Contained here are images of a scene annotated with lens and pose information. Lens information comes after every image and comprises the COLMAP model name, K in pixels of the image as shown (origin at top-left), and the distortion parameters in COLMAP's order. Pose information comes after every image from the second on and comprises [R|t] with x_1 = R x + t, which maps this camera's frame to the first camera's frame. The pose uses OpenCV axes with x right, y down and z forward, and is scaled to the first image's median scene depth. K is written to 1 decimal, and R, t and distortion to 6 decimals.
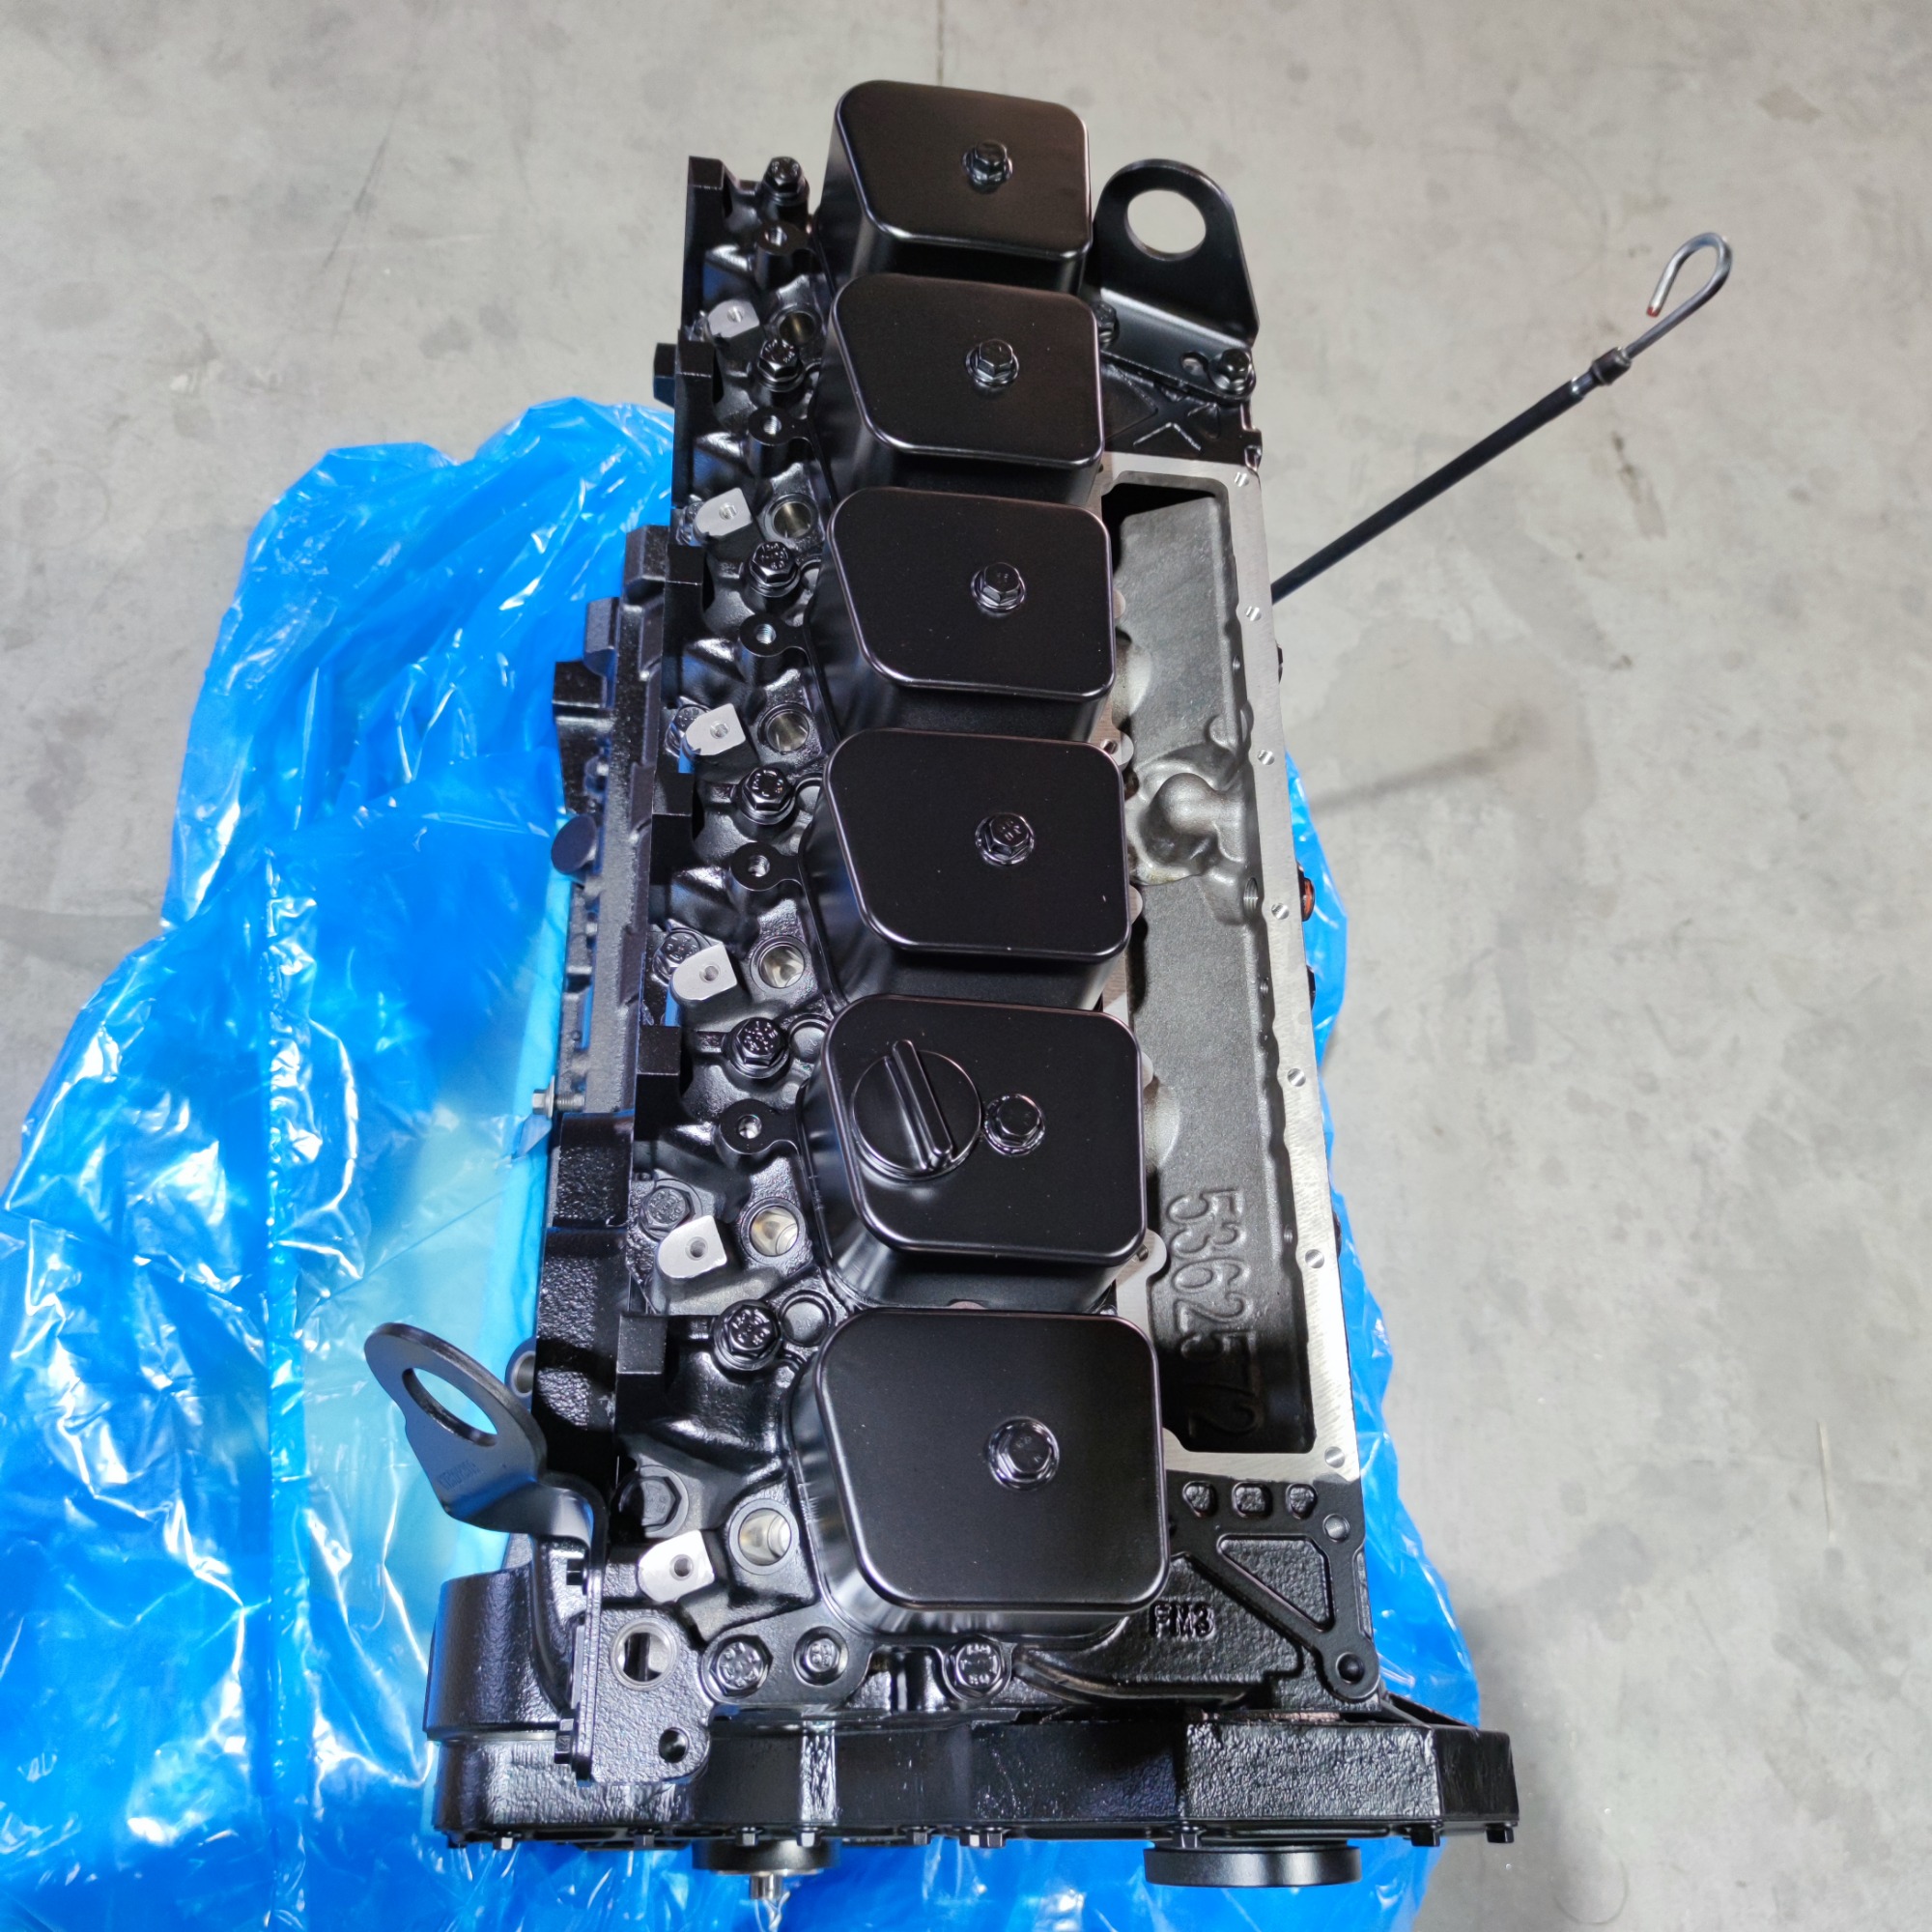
lens RADIAL K [[1872.1, 0, 964.5], [0, 1872.1, 965.7], [0, 0, 1]] dist [0.016241, 0.000000]
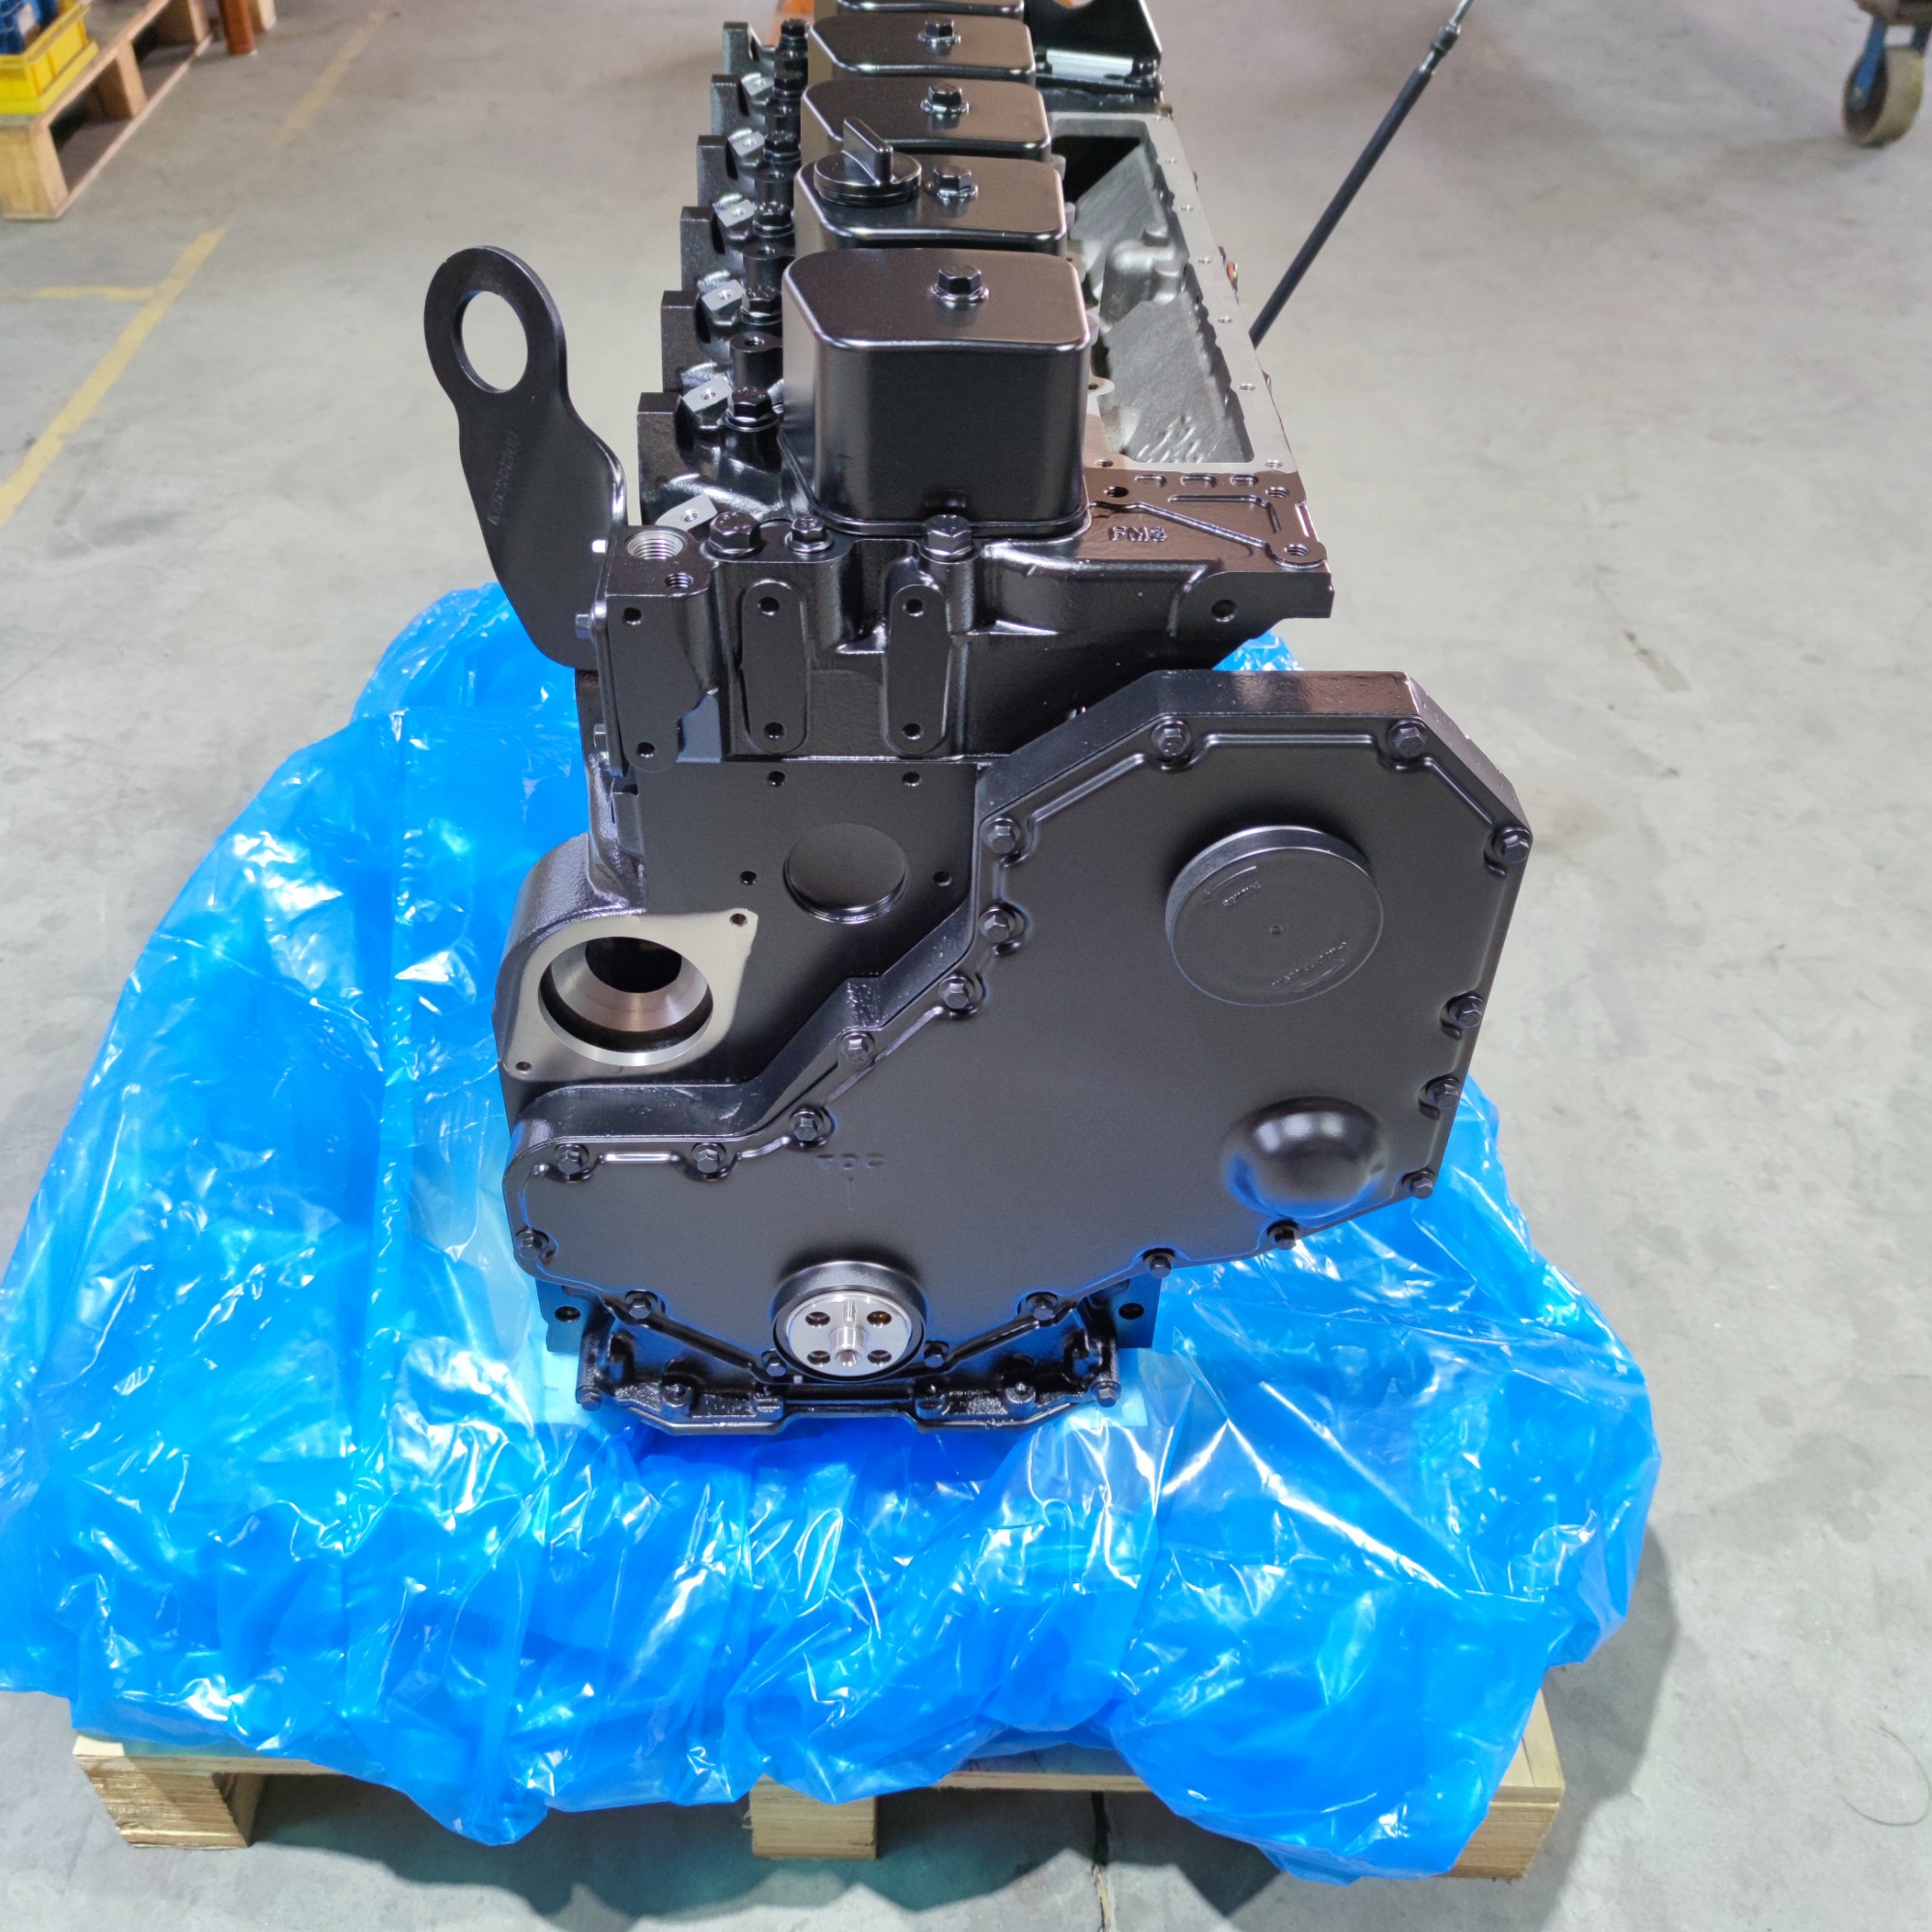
lens RADIAL K [[1872.1, 0, 964.7], [0, 1872.1, 965.7], [0, 0, 1]] dist [0.016241, 0.000000]
pose [[0.990619, -0.113361, -0.076312, 0.026078], [0.071784, 0.906855, -0.415283, 0.394210], [0.116281, 0.405909, 0.906486, 0.036026]]
